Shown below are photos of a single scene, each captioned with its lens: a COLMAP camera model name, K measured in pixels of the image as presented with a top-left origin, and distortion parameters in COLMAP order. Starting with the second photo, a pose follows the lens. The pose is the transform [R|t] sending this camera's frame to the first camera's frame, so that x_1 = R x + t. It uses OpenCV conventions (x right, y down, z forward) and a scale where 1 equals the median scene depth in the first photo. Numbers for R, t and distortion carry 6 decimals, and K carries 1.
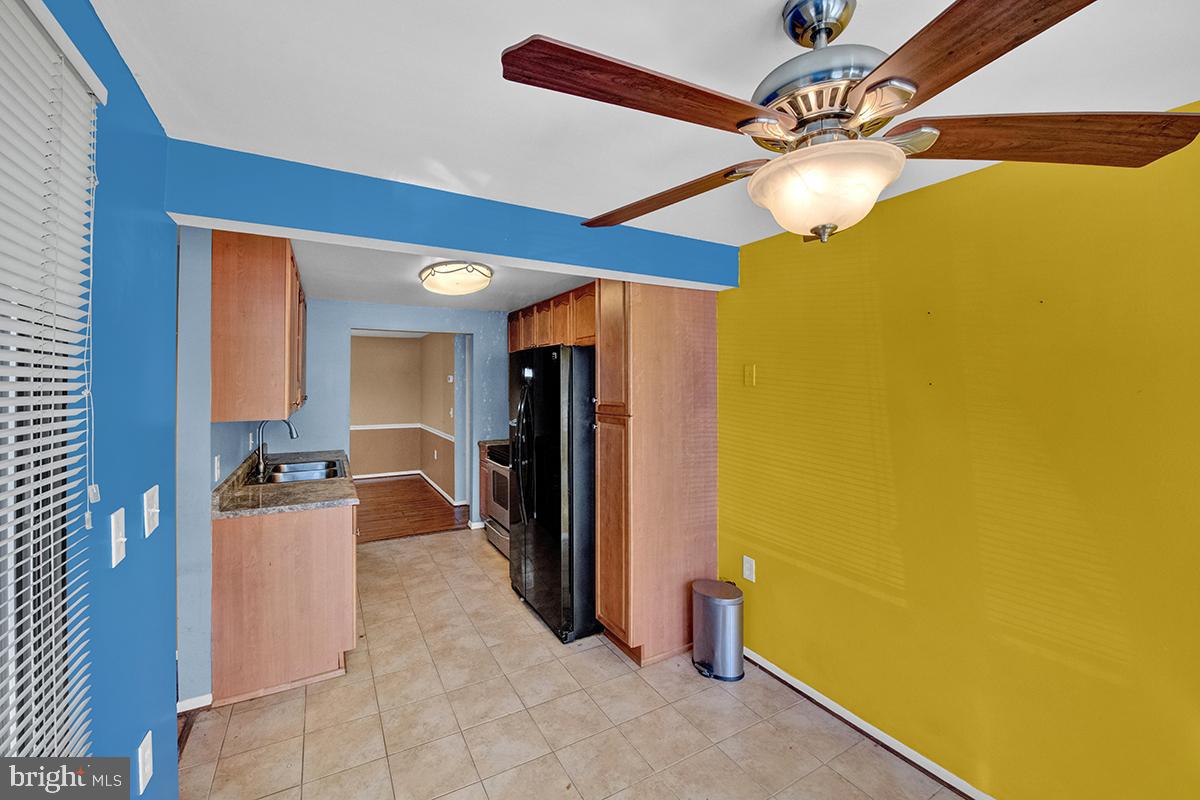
lens RADIAL K [[483.3, 0, 592.6], [0, 483.3, 380.1], [0, 0, 1]] dist [-0.019427, -0.000650]
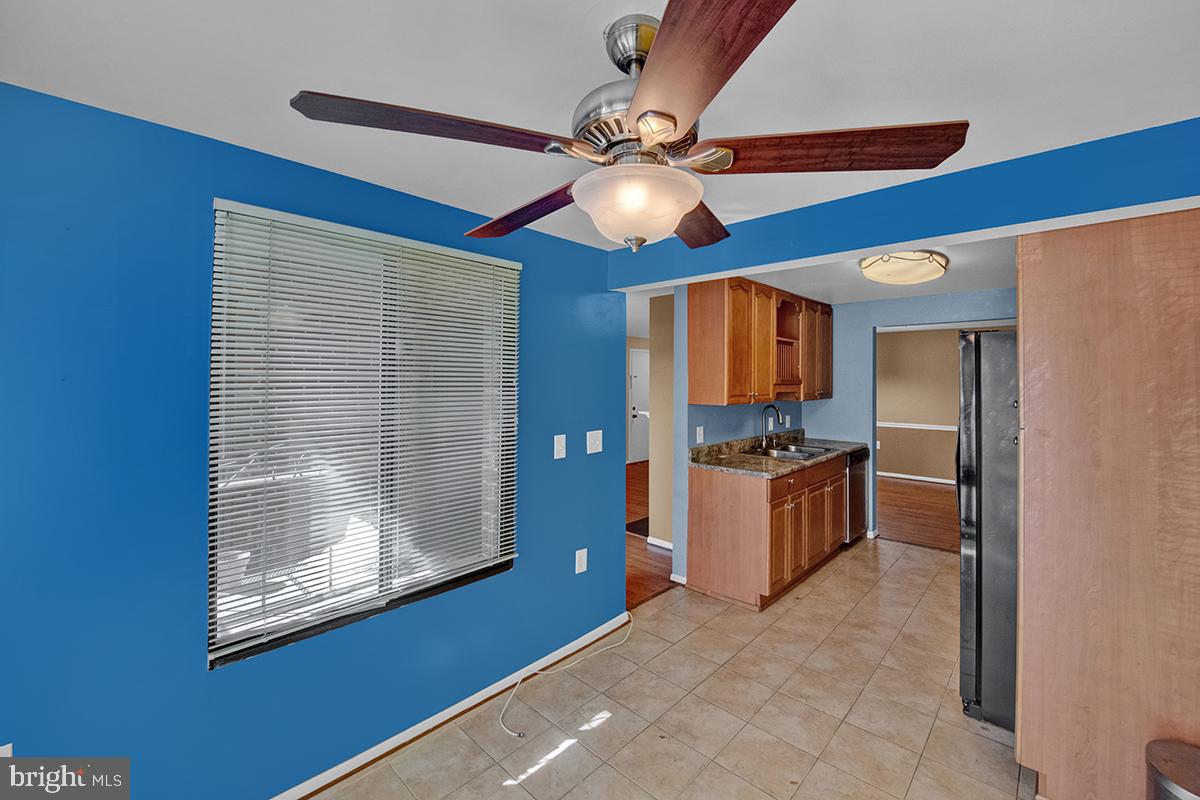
lens RADIAL K [[483.3, 0, 590.0], [0, 483.3, 374.1], [0, 0, 1]] dist [-0.019427, -0.000650]
pose [[0.281975, -0.006590, -0.959399, 0.520190], [0.000323, 0.999977, -0.006774, 0.001341], [0.959422, 0.001600, 0.281971, 0.202436]]
